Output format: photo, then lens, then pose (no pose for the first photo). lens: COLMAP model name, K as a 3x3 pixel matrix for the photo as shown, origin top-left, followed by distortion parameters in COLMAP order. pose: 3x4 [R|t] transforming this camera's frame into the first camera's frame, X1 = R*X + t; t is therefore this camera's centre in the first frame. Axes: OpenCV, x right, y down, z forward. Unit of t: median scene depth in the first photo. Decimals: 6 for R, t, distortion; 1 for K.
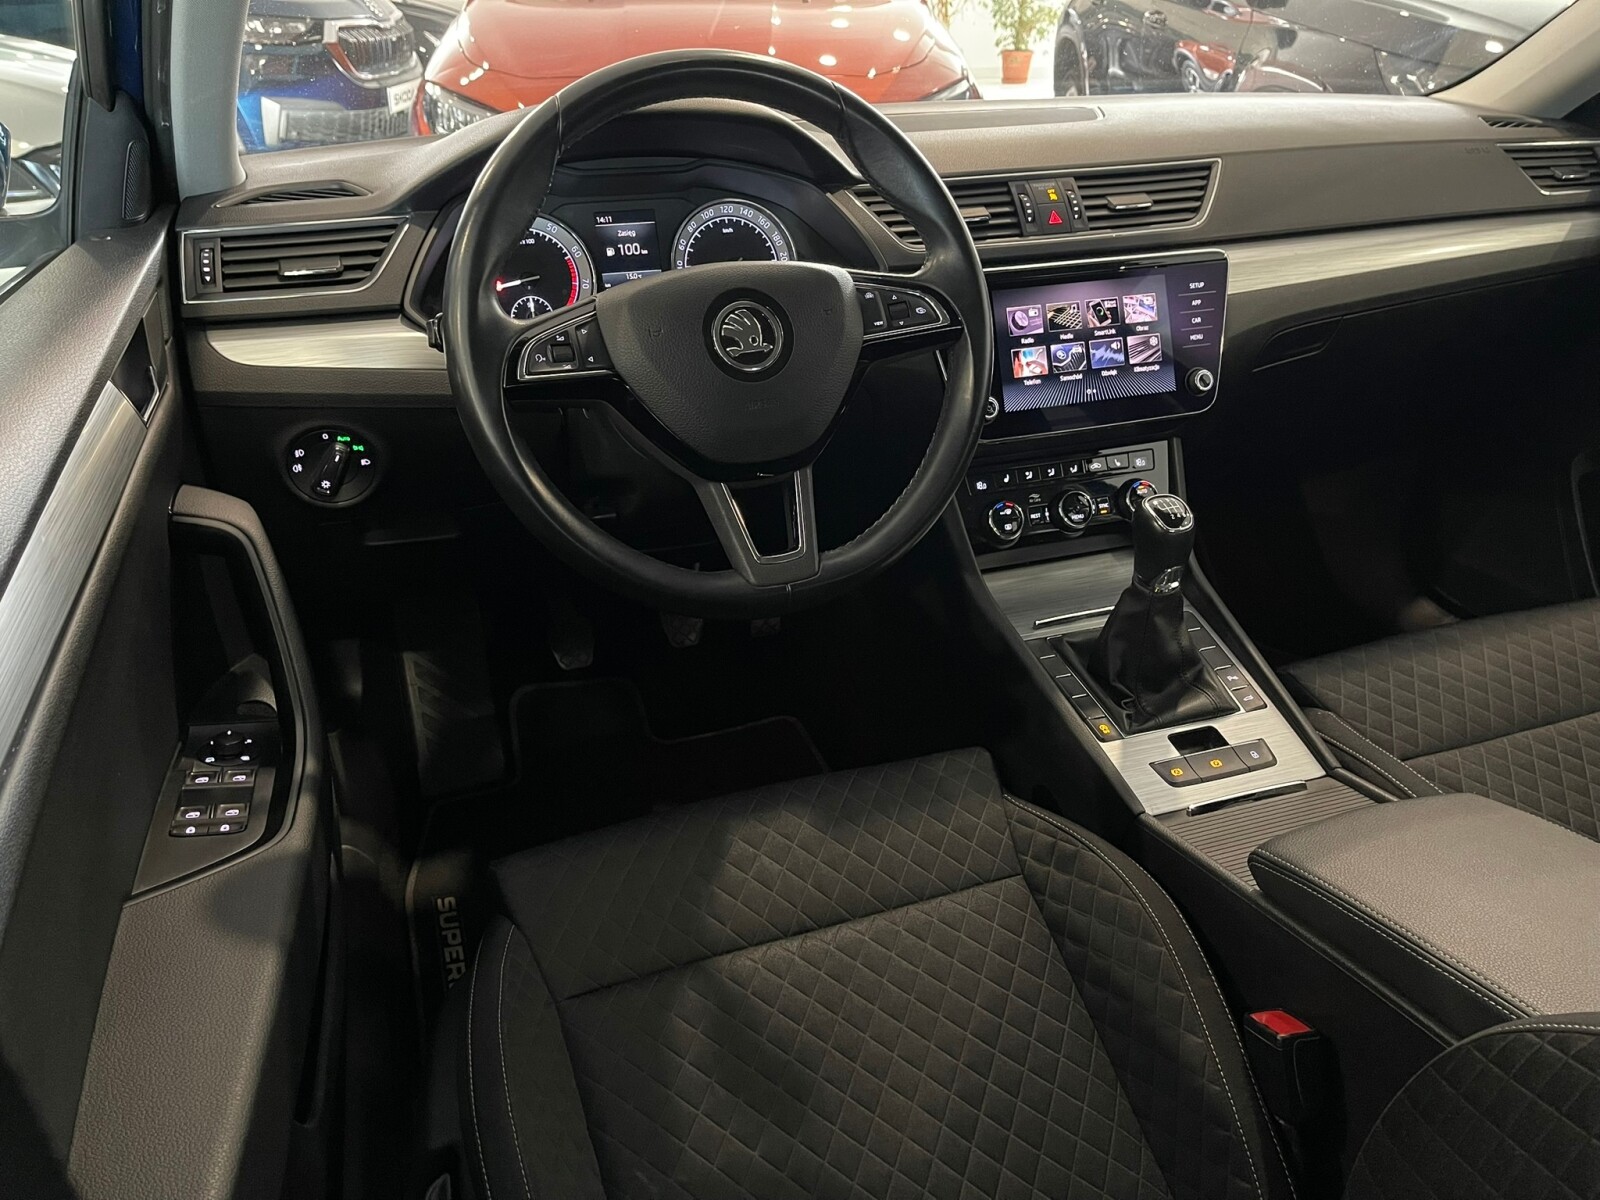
lens RADIAL K [[1215.5, 0, 794.3], [0, 1215.5, 598.0], [0, 0, 1]] dist [0.073920, -0.120787]
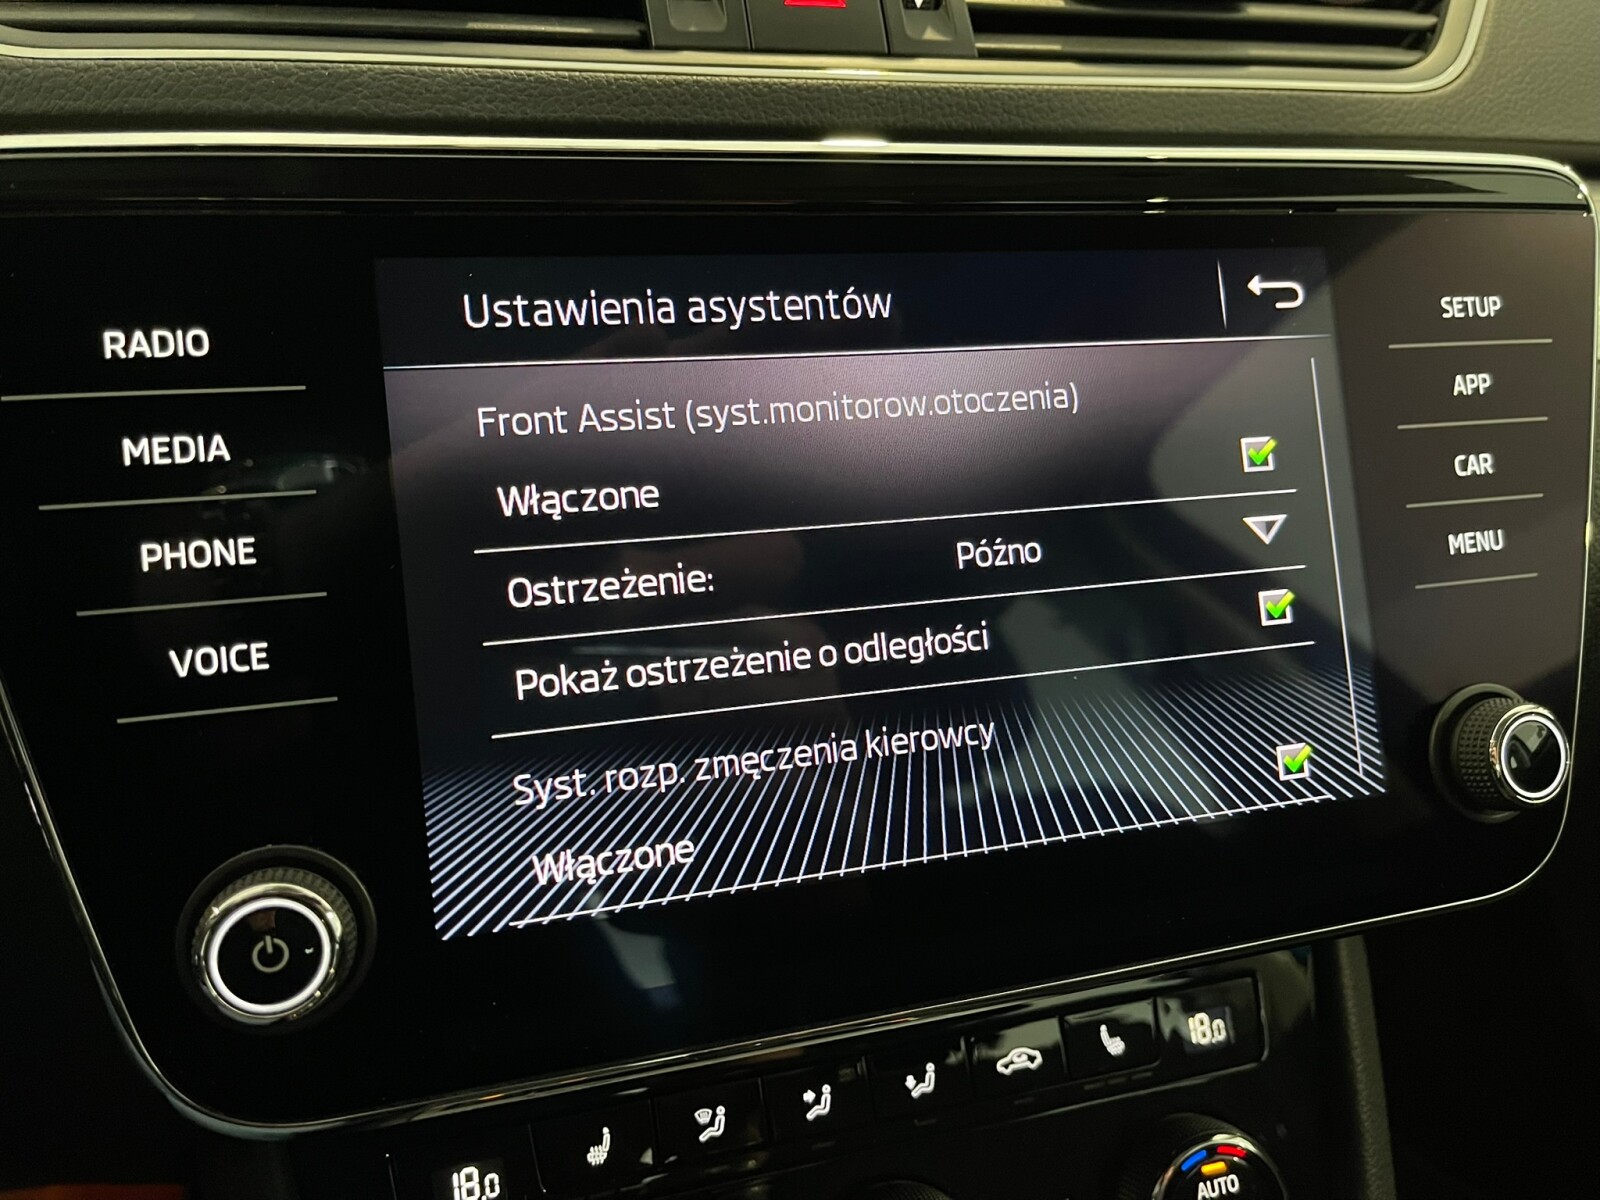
lens RADIAL K [[1248.3, 0, 798.0], [0, 1248.3, 606.1], [0, 0, 1]] dist [0.007291, -0.019951]
pose [[0.999256, 0.032254, -0.021127, 0.223140], [-0.034570, 0.992117, -0.120456, -0.177694], [0.017075, 0.121096, 0.992494, 0.810292]]
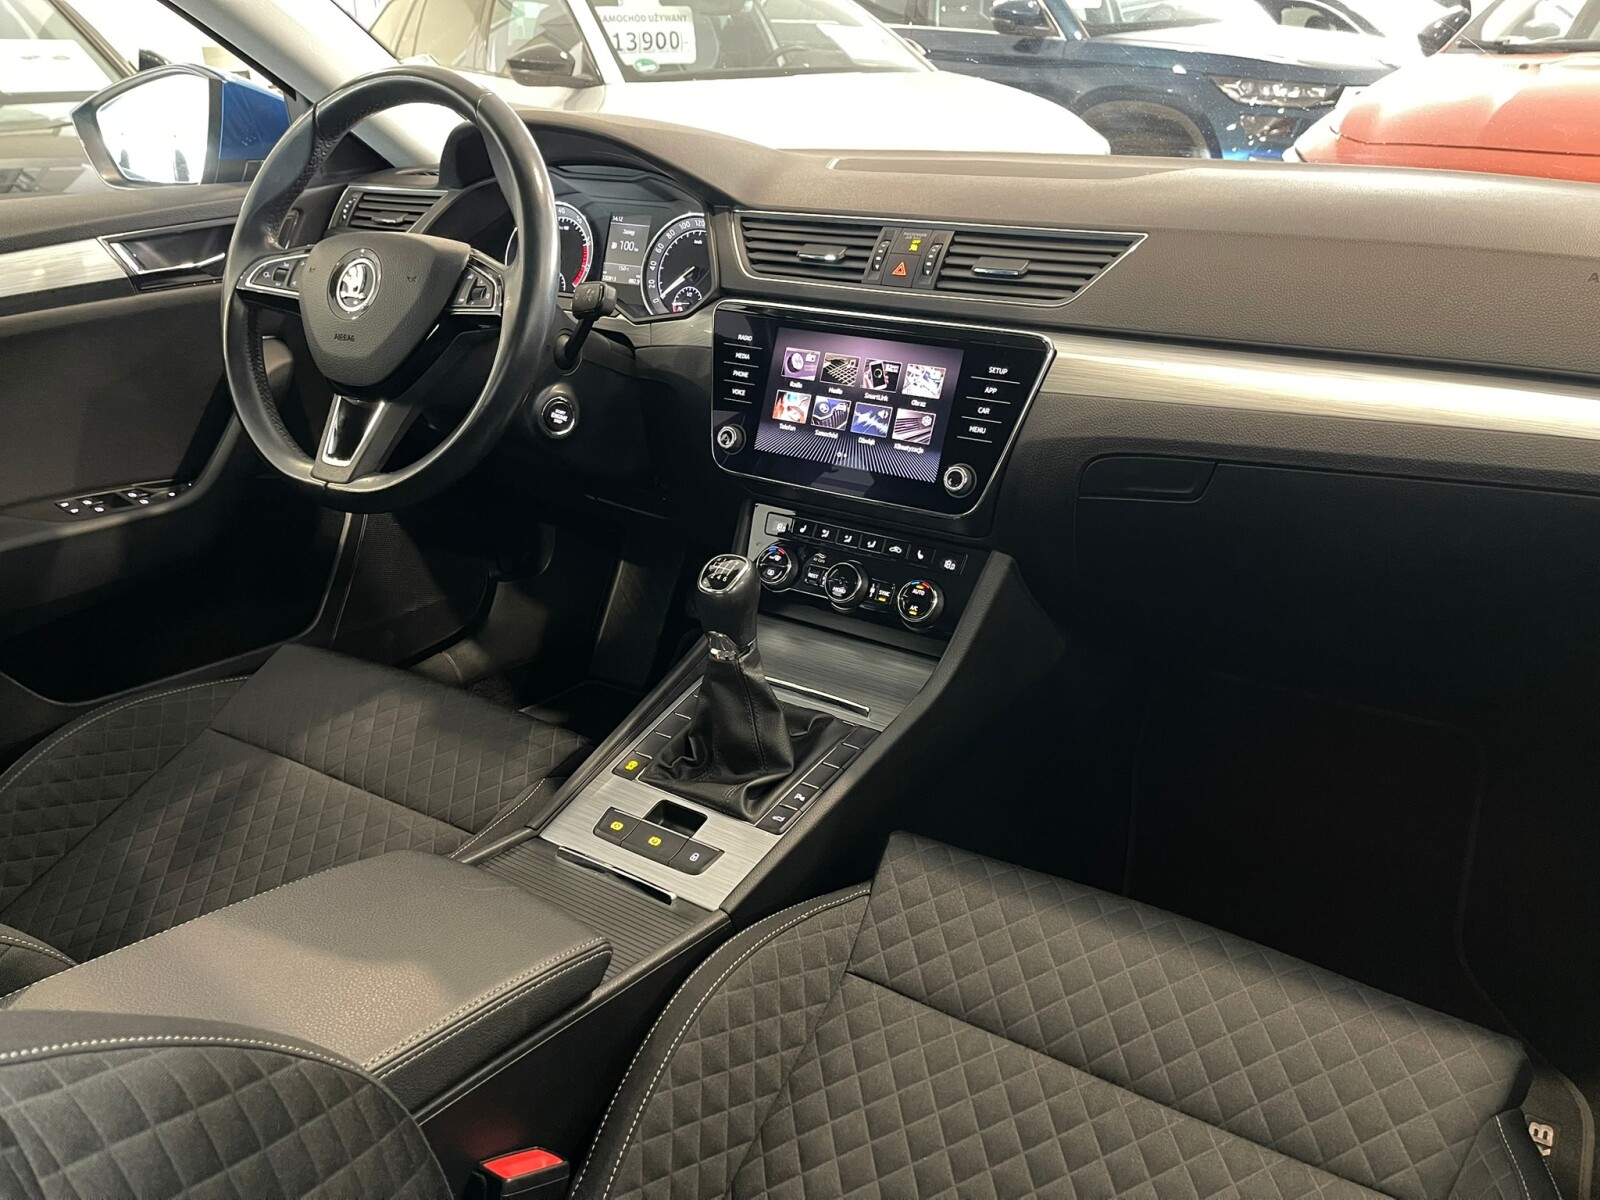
lens RADIAL K [[1215.5, 0, 794.3], [0, 1215.5, 598.0], [0, 0, 1]] dist [0.073920, -0.120787]
pose [[0.615149, 0.322112, -0.719608, 0.921218], [-0.357536, 0.927456, 0.109514, -0.157892], [0.702681, 0.189919, 0.685690, 0.372090]]
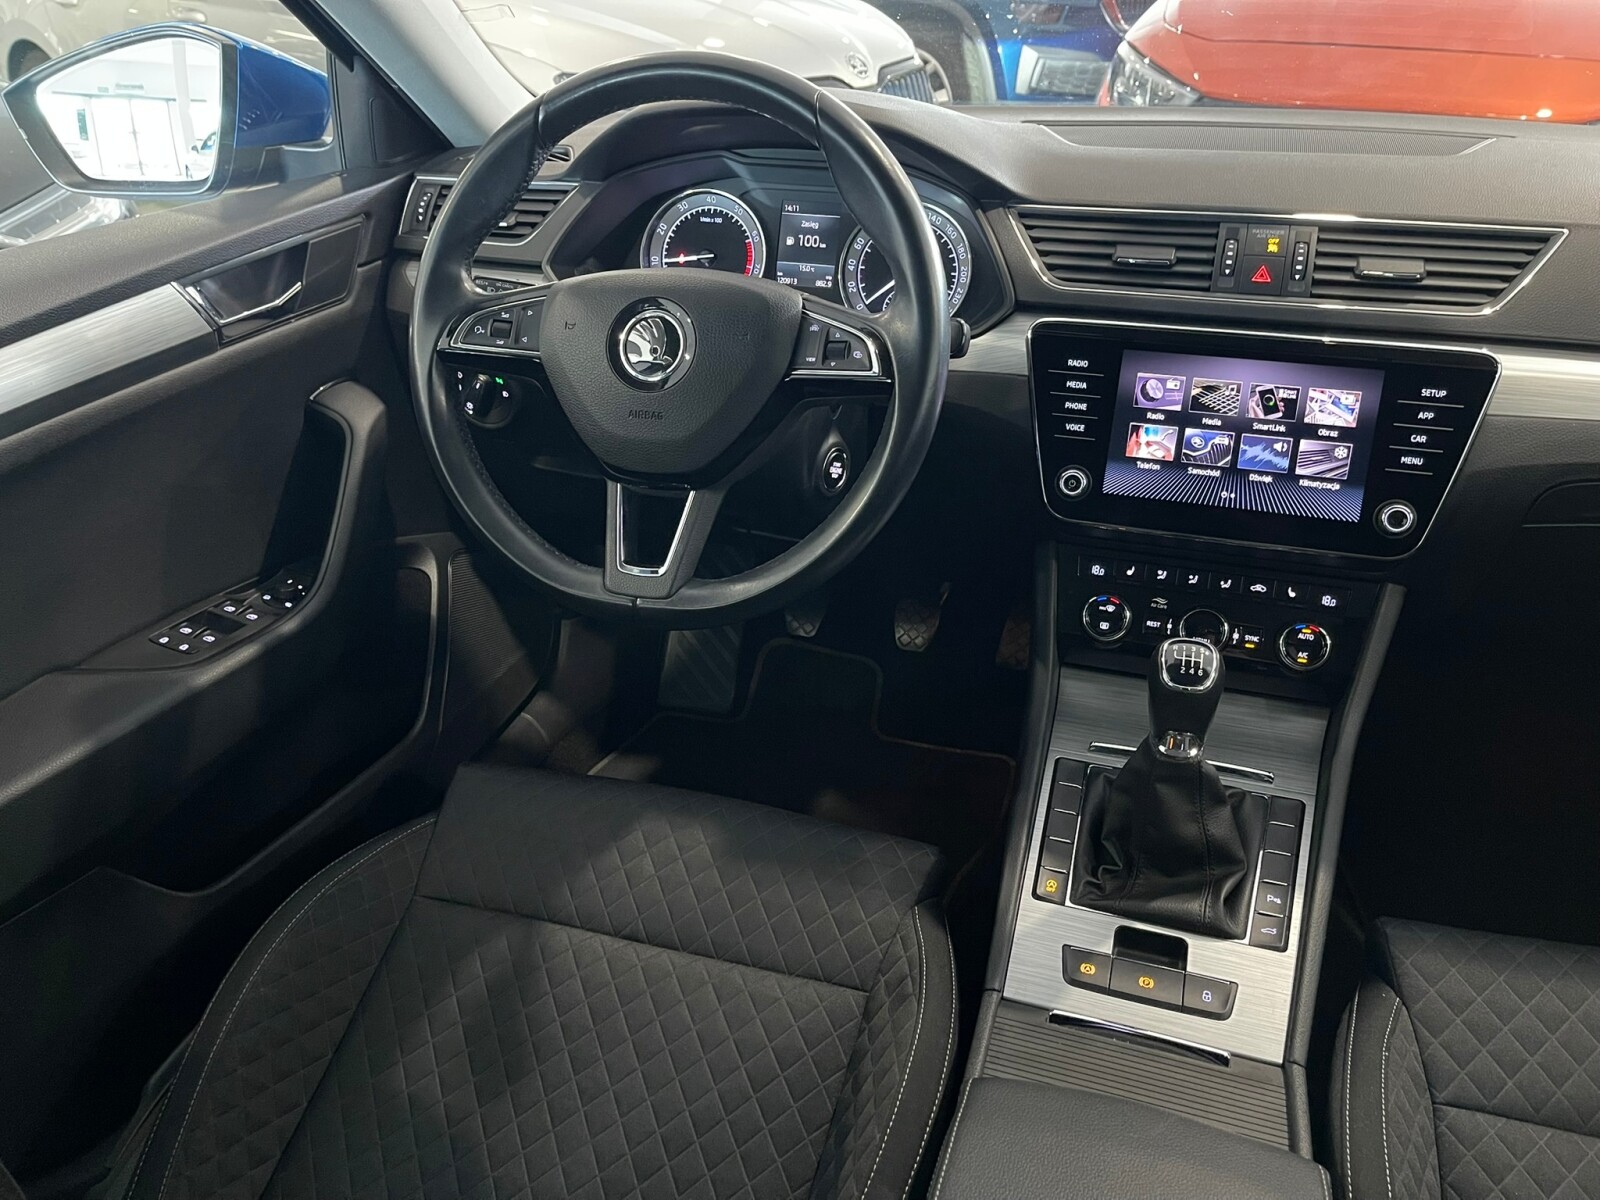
lens RADIAL K [[1211.5, 0, 795.0], [0, 1211.5, 593.8], [0, 0, 1]] dist [0.054129, -0.070322]
pose [[0.796957, 0.291847, -0.528853, 0.462366], [-0.273056, 0.955033, 0.115551, -0.123087], [0.538795, 0.052318, 0.840811, 0.180305]]
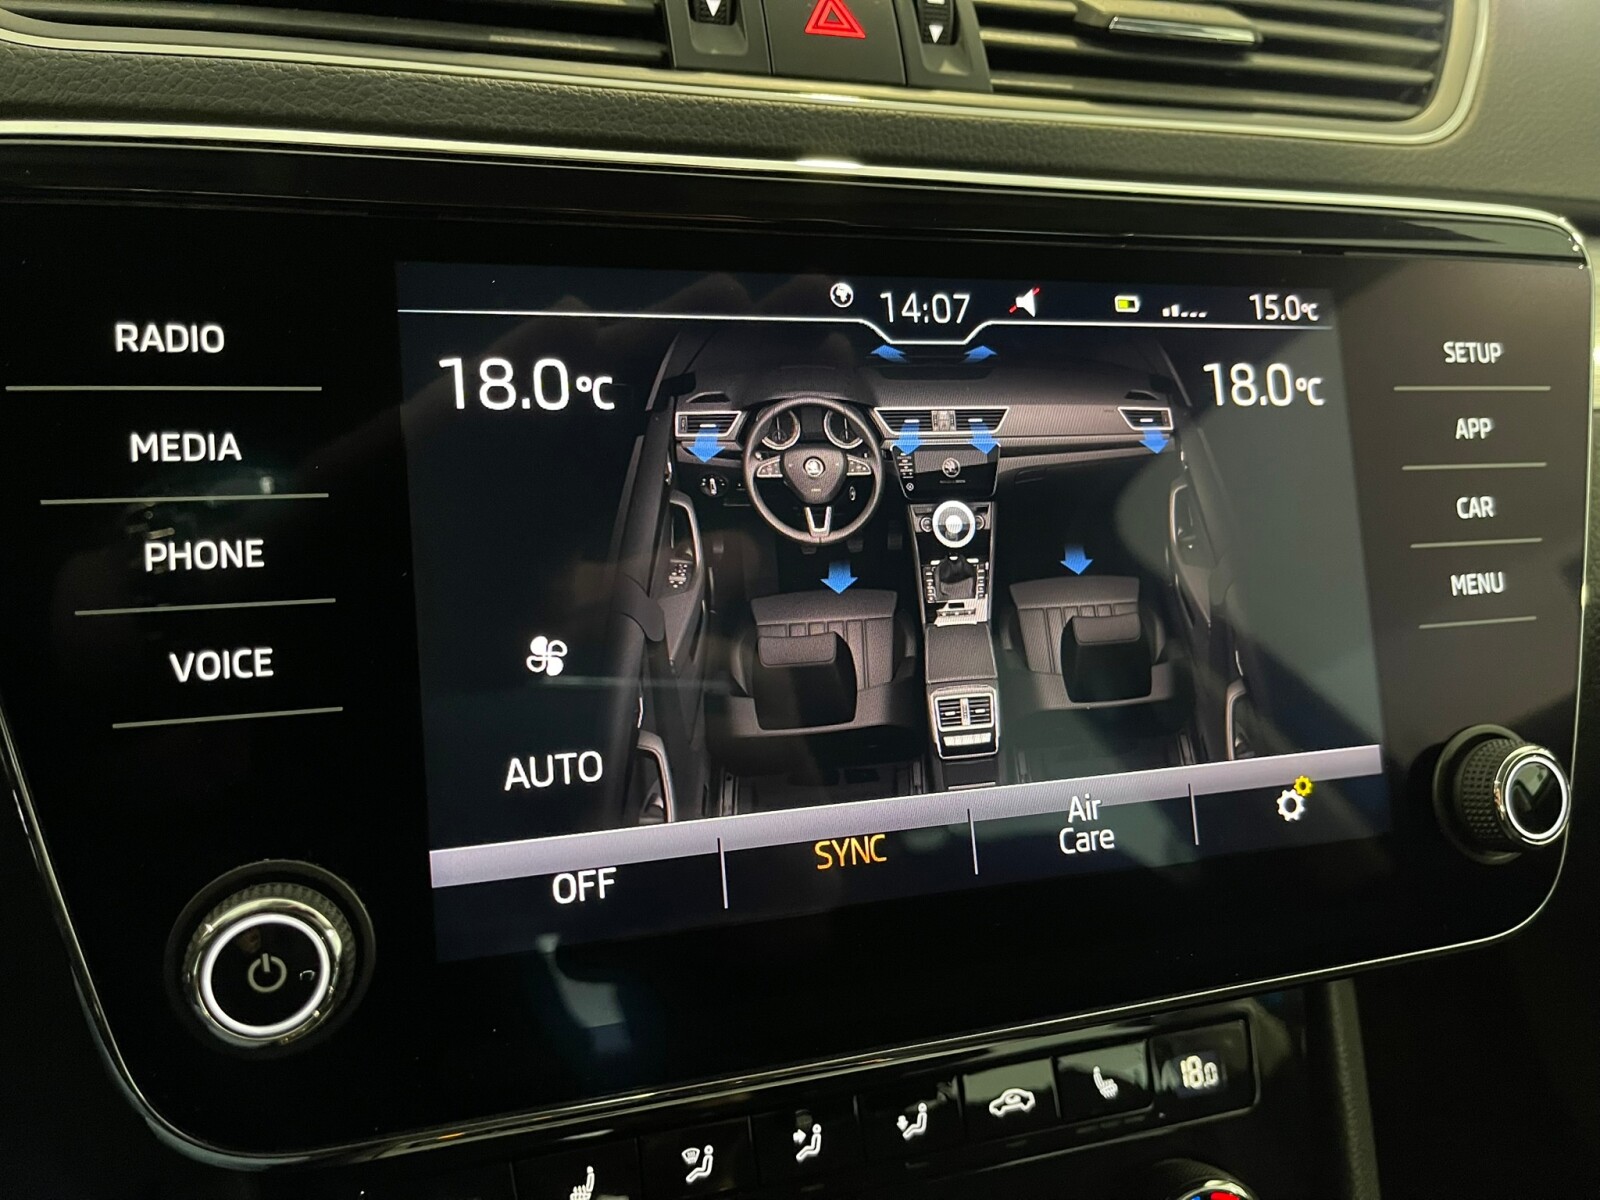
lens RADIAL K [[1249.6, 0, 800.5], [0, 1249.6, 599.4], [0, 0, 1]] dist [-0.003664, 0.002869]
pose [[0.998293, 0.056982, 0.012783, 0.214546], [-0.054182, 0.985421, -0.161273, -0.174411], [-0.021786, 0.160305, 0.986827, 0.813597]]
